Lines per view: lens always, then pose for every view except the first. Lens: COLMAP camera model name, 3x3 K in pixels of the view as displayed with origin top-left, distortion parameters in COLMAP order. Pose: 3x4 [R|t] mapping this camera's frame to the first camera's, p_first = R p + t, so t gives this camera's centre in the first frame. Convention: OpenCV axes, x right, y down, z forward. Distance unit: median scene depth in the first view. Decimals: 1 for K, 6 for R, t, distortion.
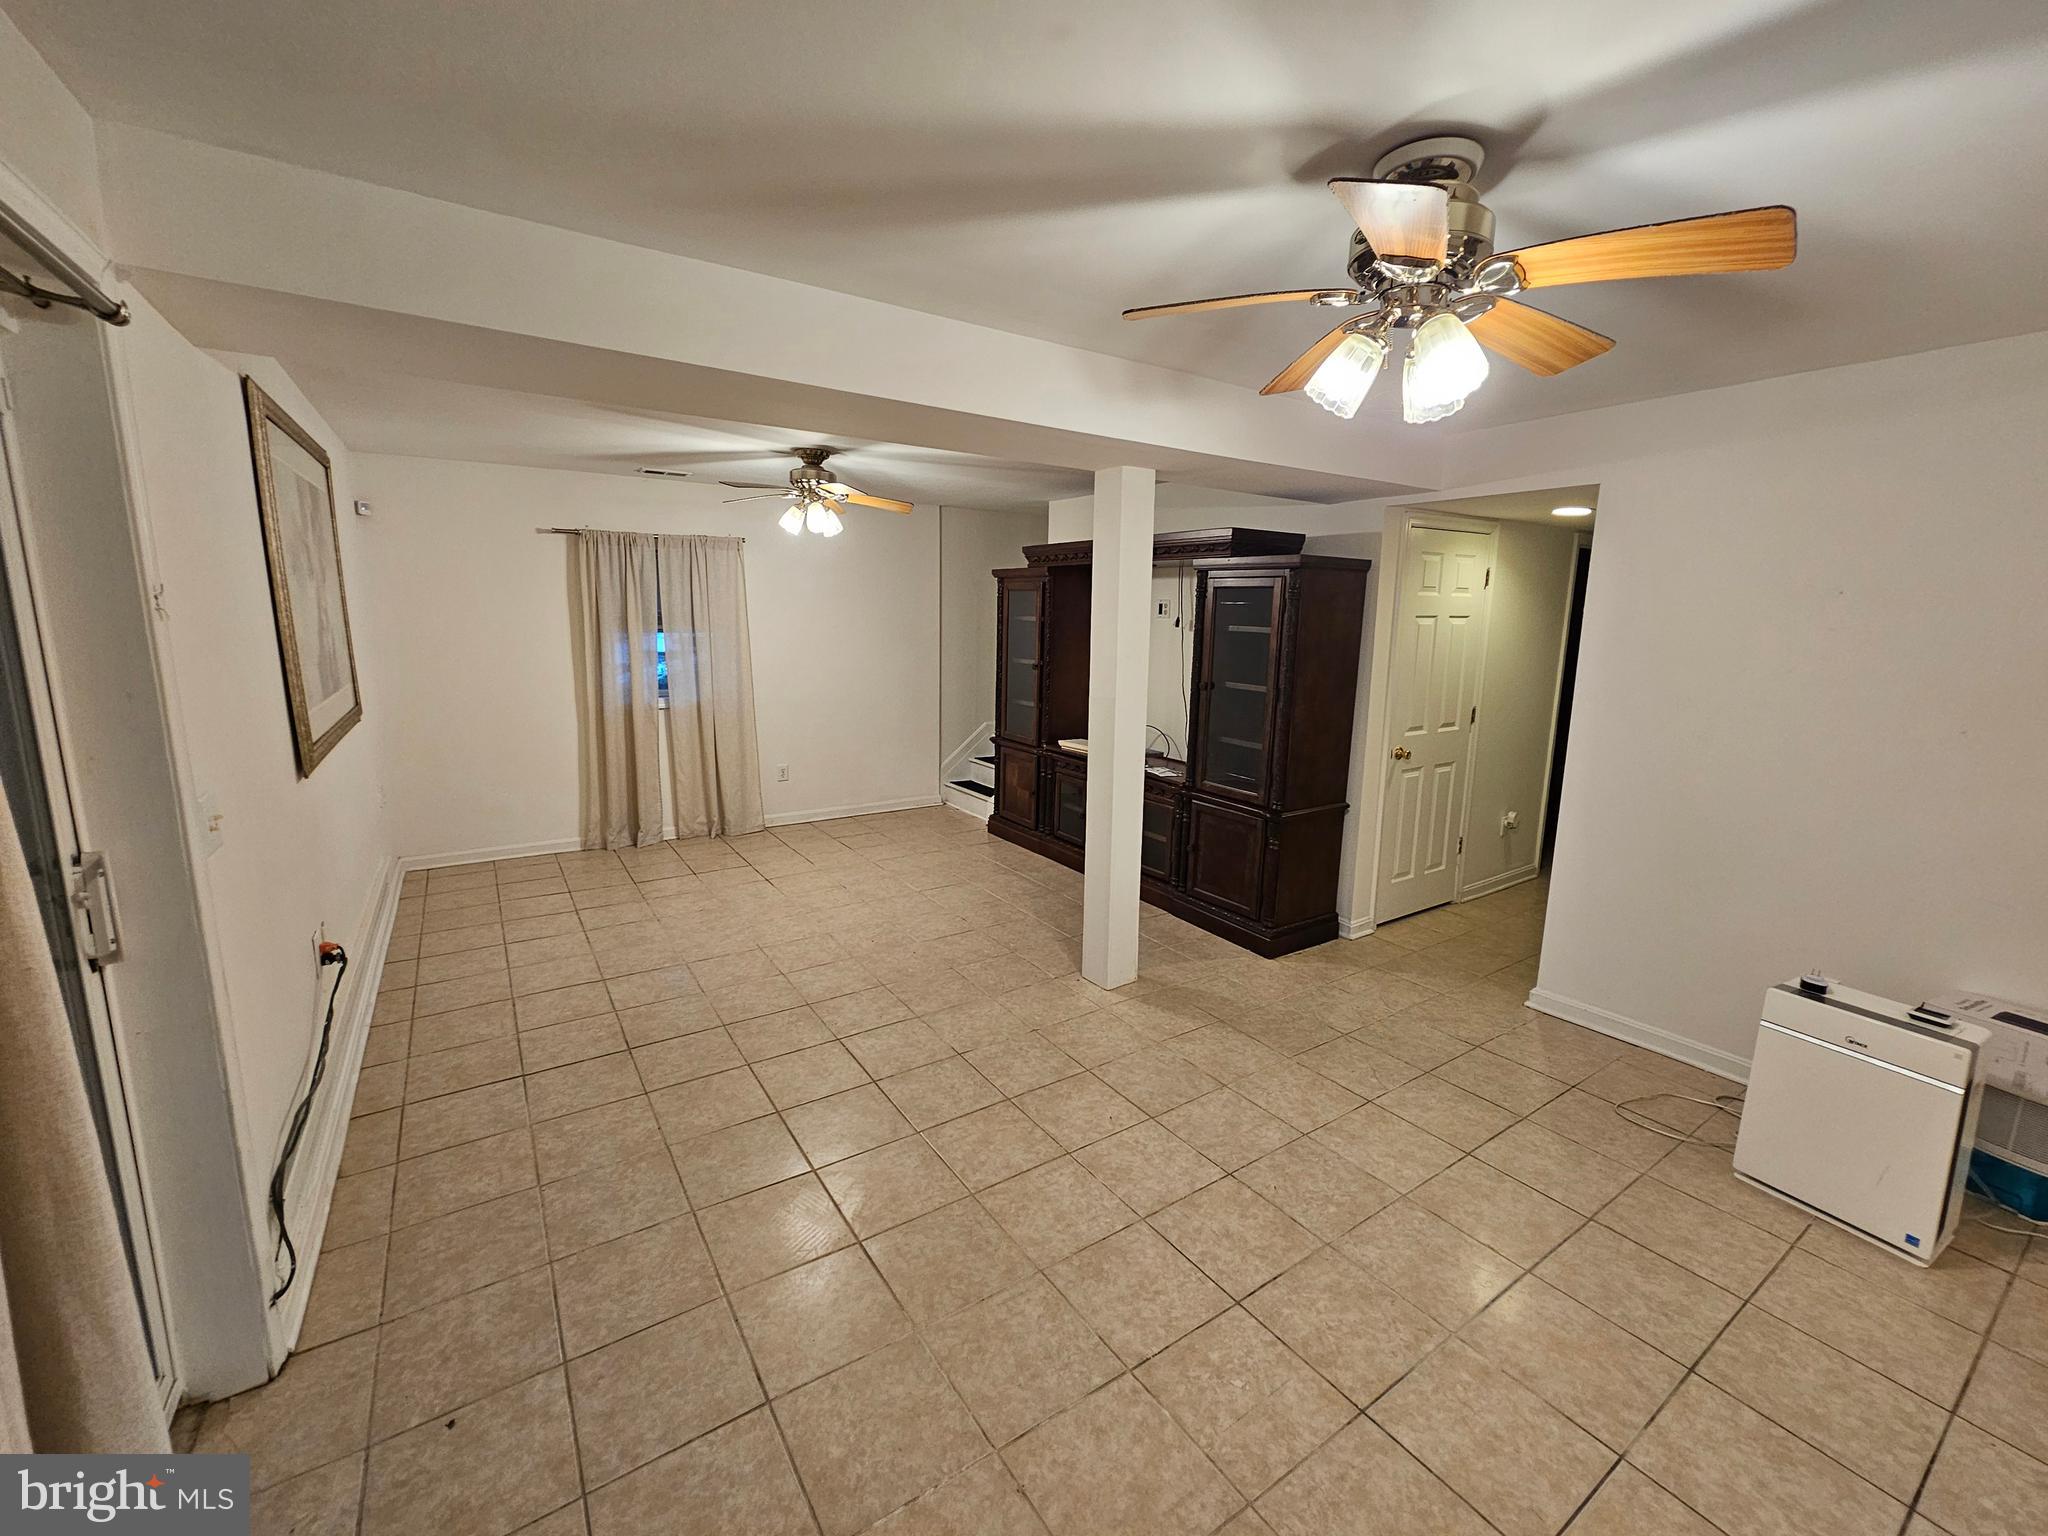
lens RADIAL K [[839.7, 0, 1028.4], [0, 839.7, 758.2], [0, 0, 1]] dist [-0.000942, -0.000251]
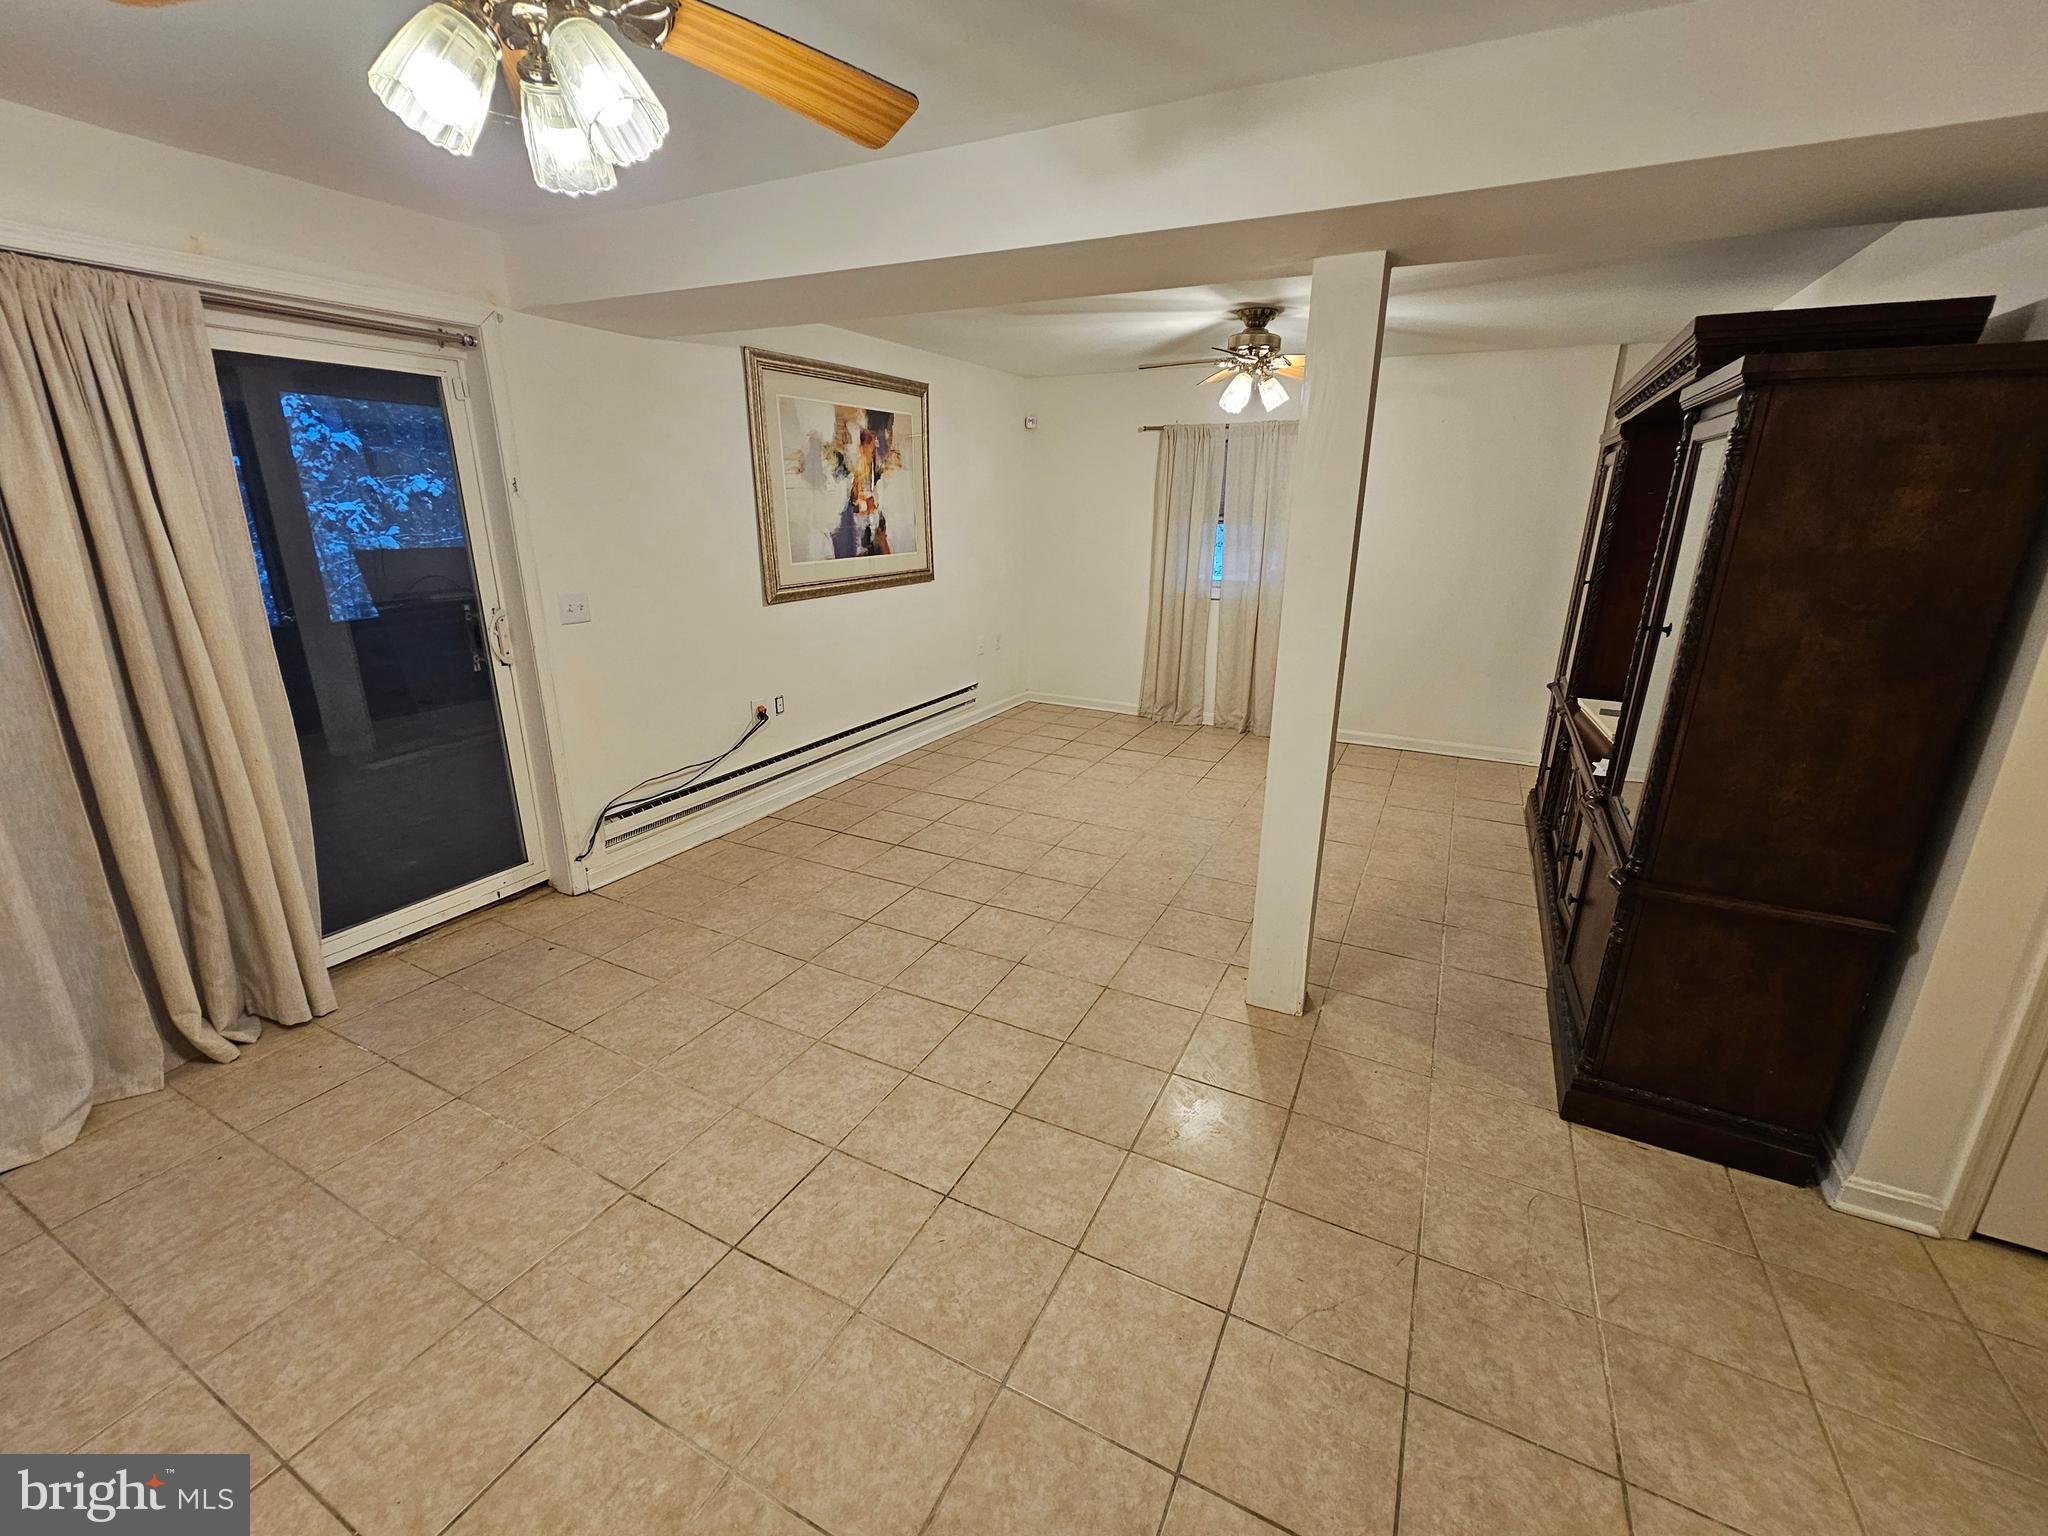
lens RADIAL K [[839.7, 0, 1028.4], [0, 839.7, 758.2], [0, 0, 1]] dist [-0.000942, -0.000251]
pose [[0.492618, 0.246739, -0.834534, 0.626095], [-0.151505, 0.968635, 0.196955, -0.064580], [0.856956, 0.029413, 0.514549, 0.467293]]
